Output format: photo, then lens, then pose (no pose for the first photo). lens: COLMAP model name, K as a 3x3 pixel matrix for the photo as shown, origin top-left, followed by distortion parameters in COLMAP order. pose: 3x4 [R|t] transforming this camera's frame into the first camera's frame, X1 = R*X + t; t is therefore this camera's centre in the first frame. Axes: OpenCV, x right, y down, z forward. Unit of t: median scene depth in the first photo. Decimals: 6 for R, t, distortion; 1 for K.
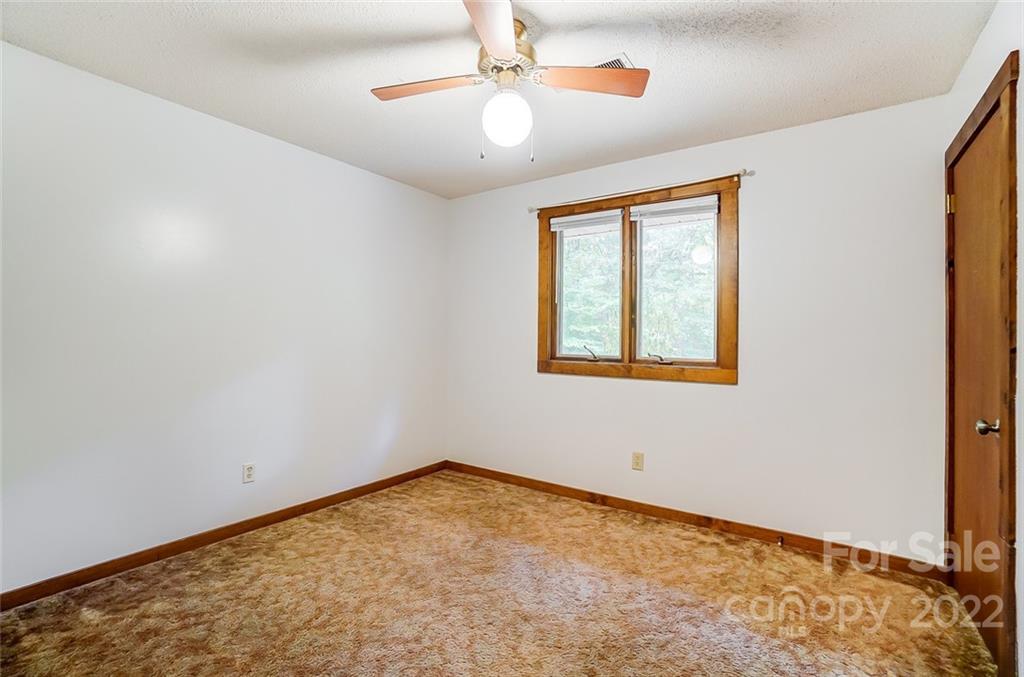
lens RADIAL K [[454.4, 0, 512.0], [0, 454.4, 338.5], [0, 0, 1]] dist [-0.027298, 0.000527]
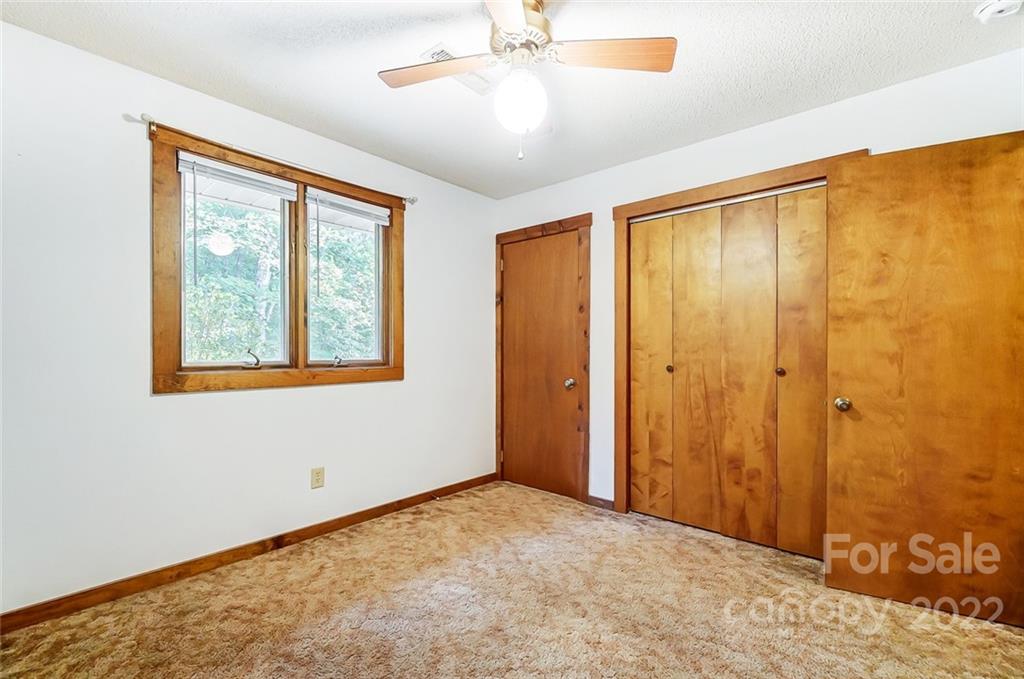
lens RADIAL K [[448.5, 0, 510.3], [0, 448.5, 351.6], [0, 0, 1]] dist [-0.011540, -0.000063]
pose [[0.121217, -0.015815, 0.992500, -0.577817], [0.000522, 0.999874, 0.015868, 0.010204], [-0.992626, -0.001406, 0.121210, 0.552056]]
